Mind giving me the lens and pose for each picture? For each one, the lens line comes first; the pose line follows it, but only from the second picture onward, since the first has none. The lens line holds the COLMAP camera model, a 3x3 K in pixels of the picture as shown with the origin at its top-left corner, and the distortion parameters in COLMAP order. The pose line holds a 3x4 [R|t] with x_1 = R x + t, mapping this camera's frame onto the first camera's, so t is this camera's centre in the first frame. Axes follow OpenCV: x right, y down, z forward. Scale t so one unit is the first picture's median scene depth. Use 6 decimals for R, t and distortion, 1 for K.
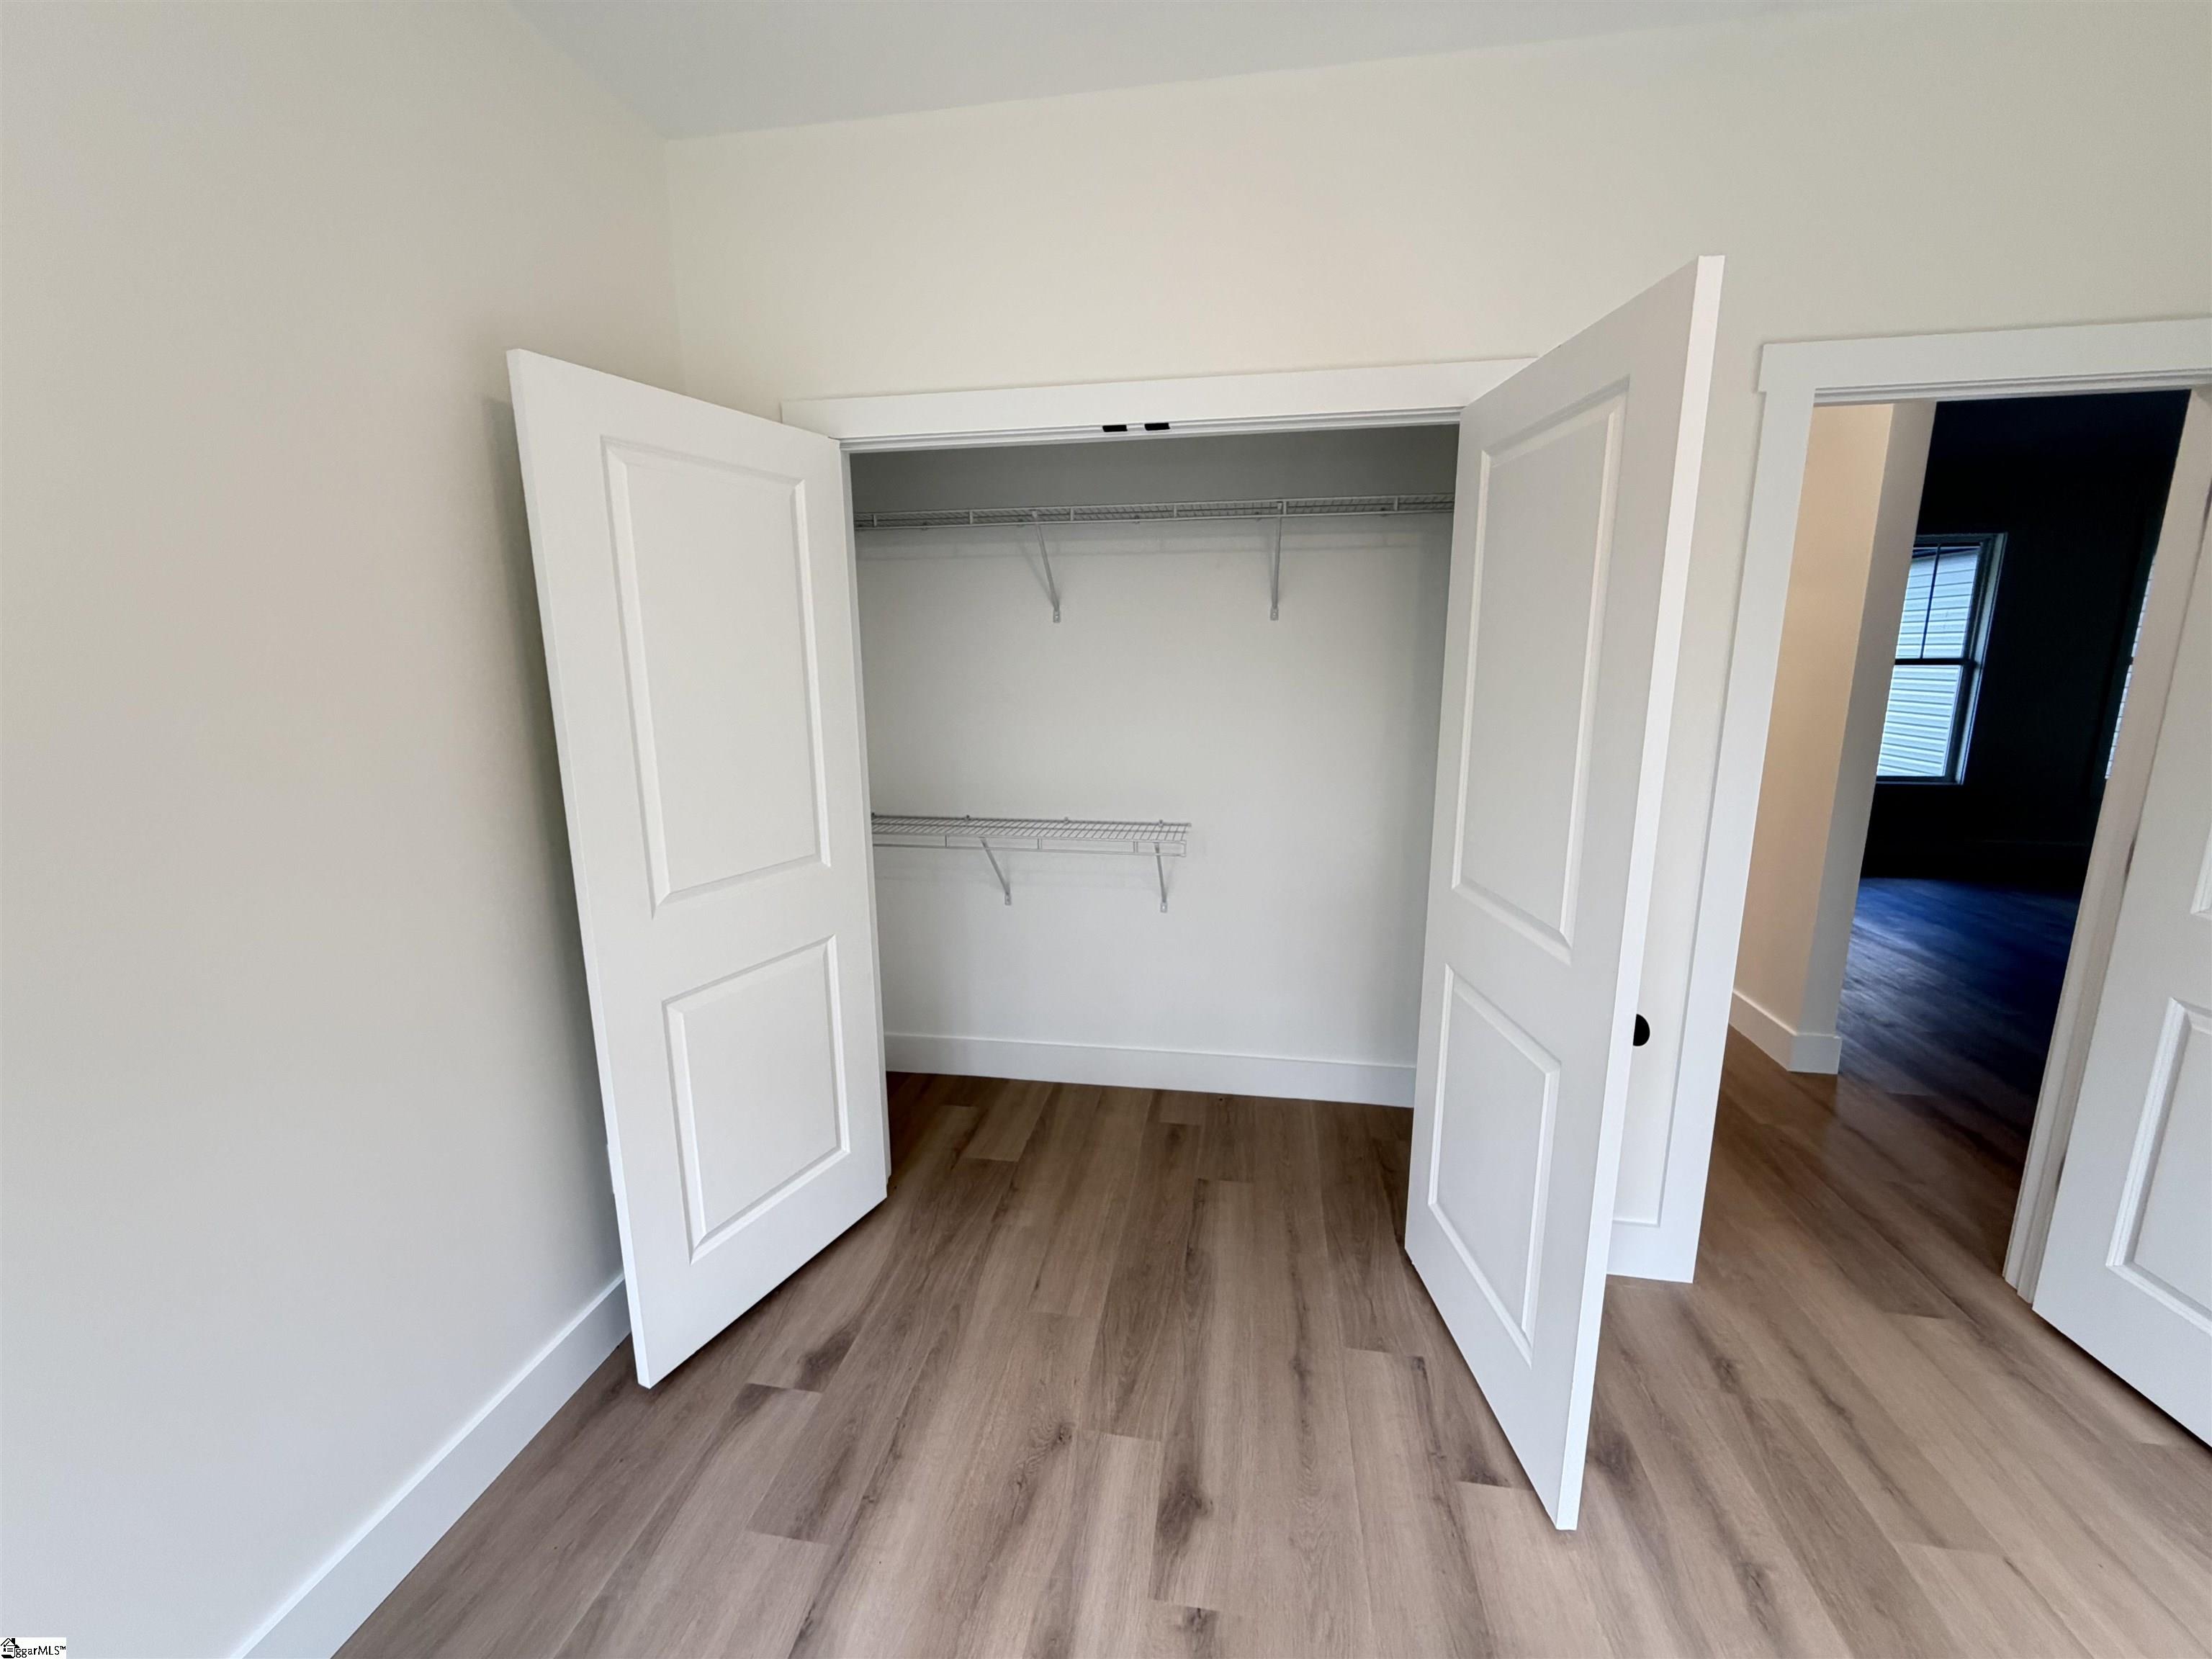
lens RADIAL K [[879.7, 0, 1108.9], [0, 879.7, 829.8], [0, 0, 1]] dist [0.003447, 0.000045]
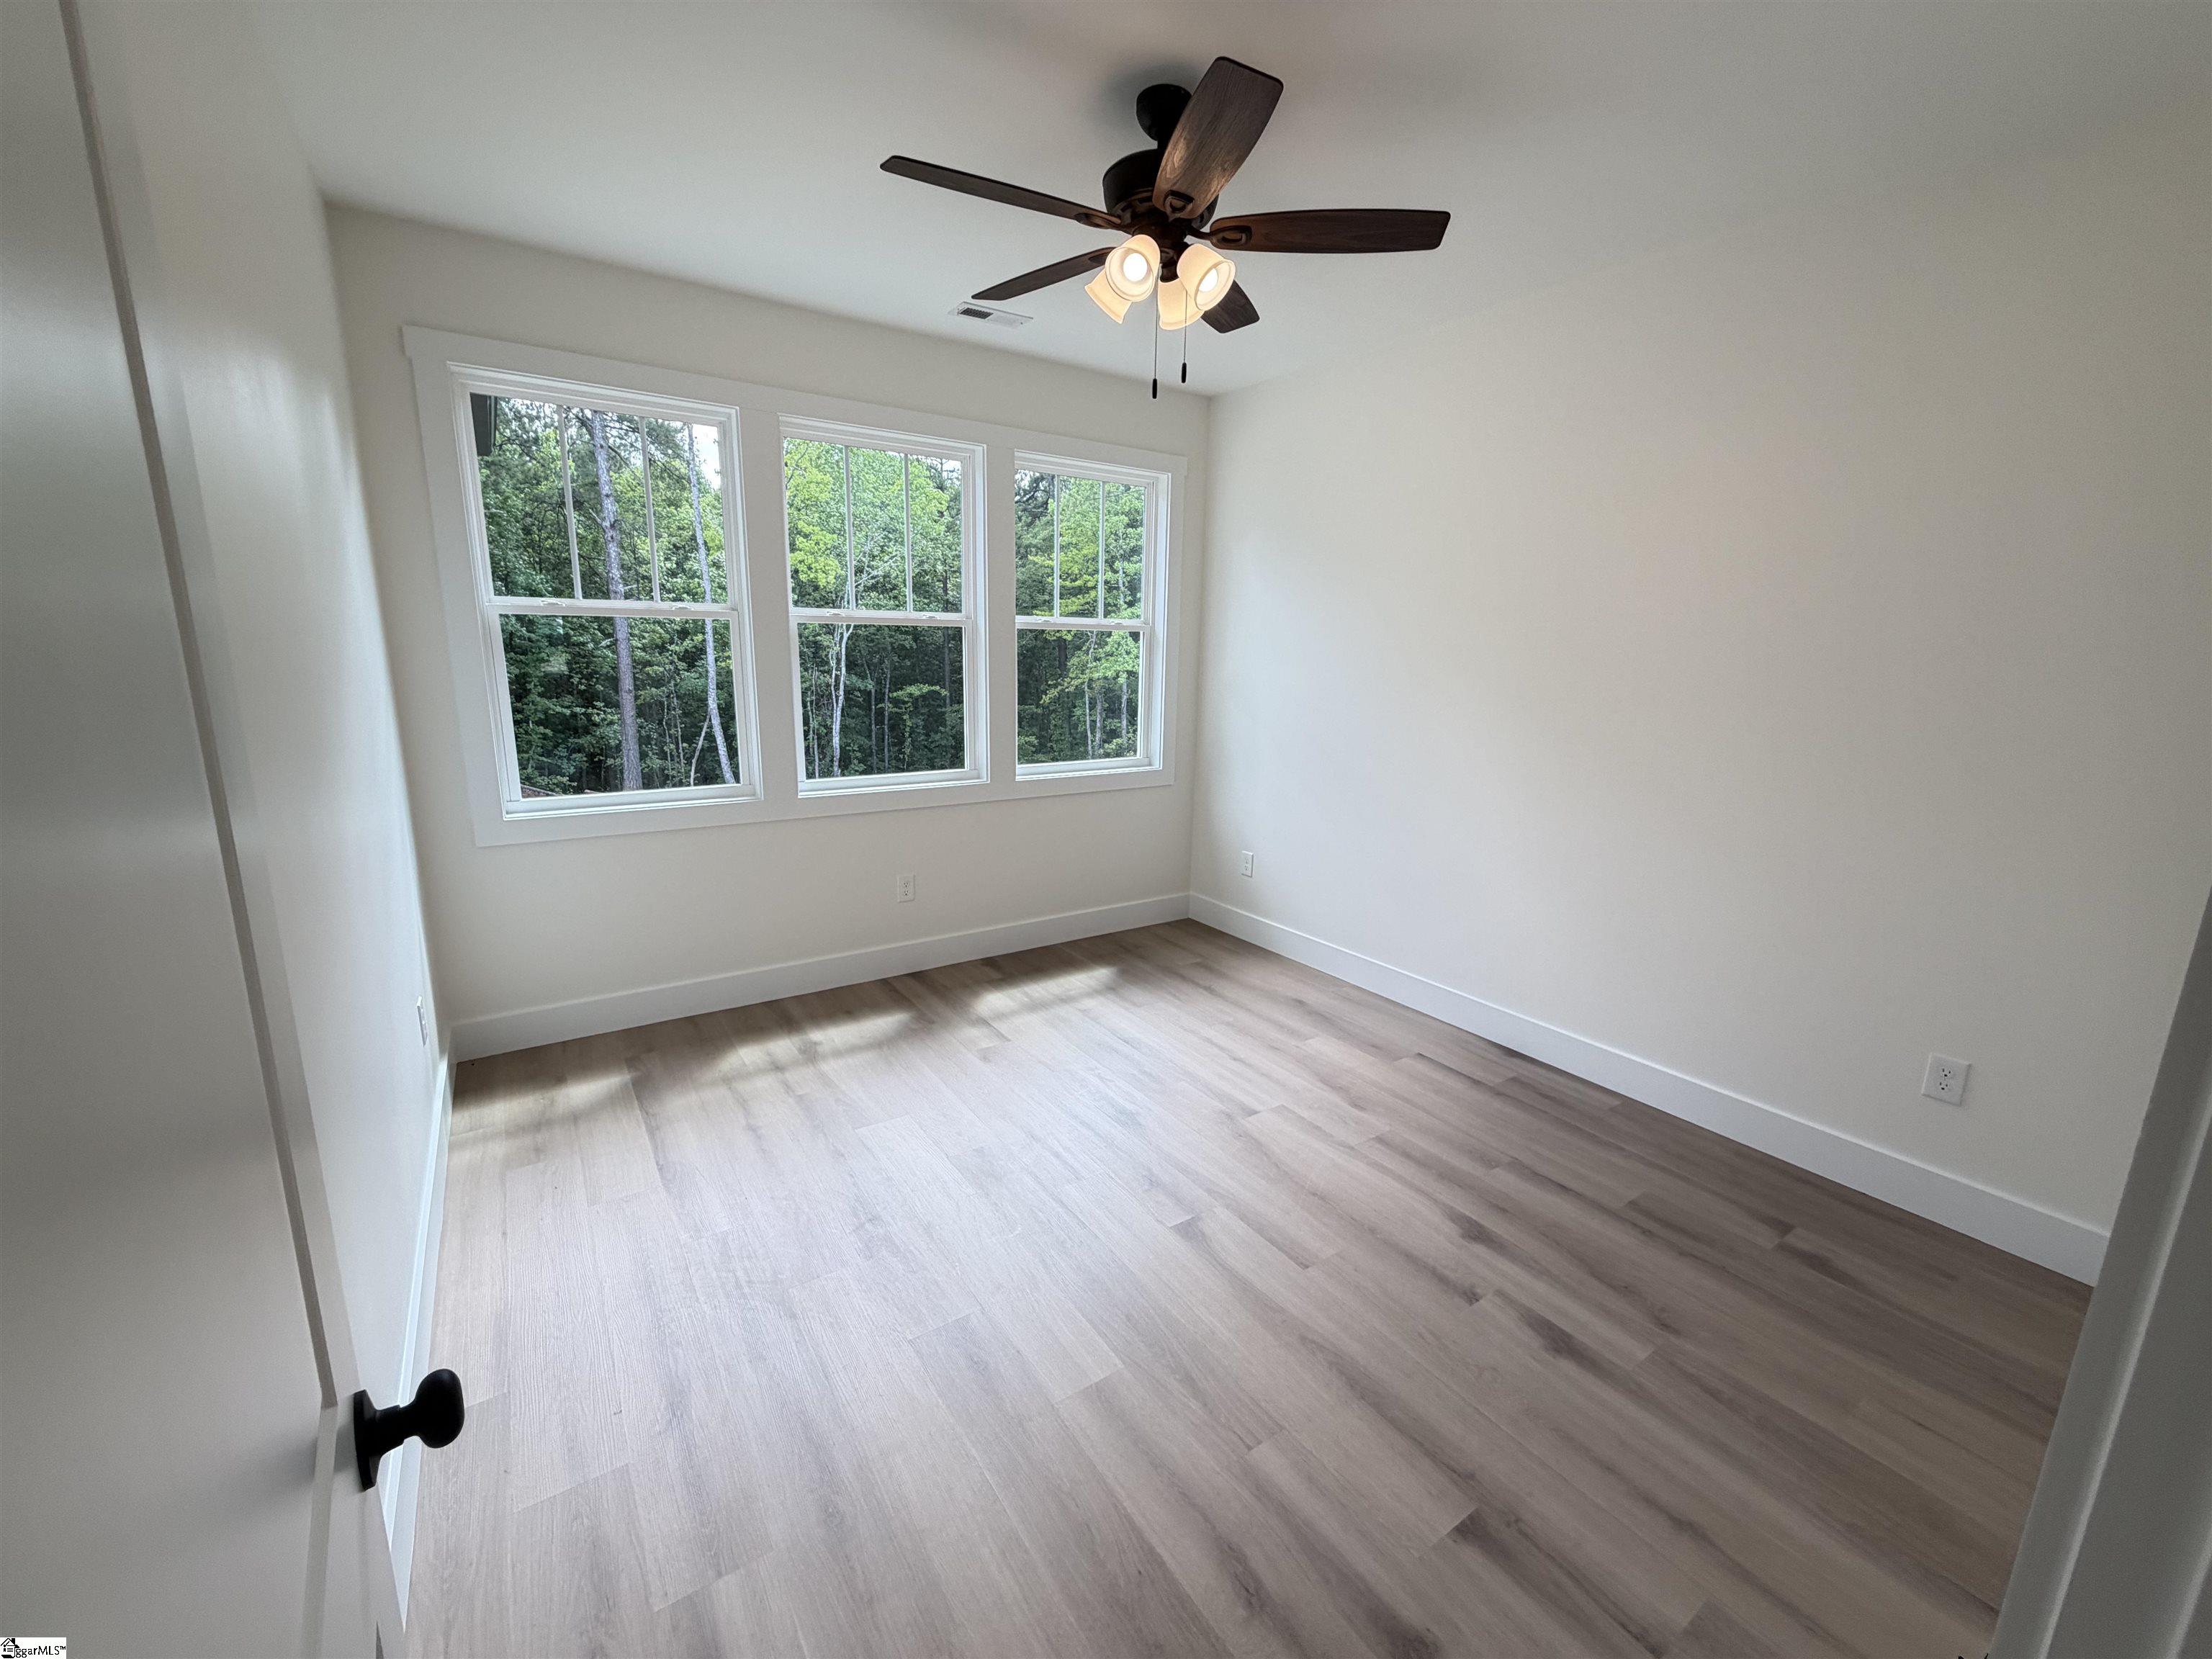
lens RADIAL K [[879.7, 0, 1099.2], [0, 879.7, 829.9], [0, 0, 1]] dist [0.003447, 0.000045]
pose [[-0.729625, 0.132096, -0.670968, 1.243579], [-0.145852, 0.928531, 0.341405, -0.208332], [0.668113, 0.346959, -0.658213, 1.105129]]
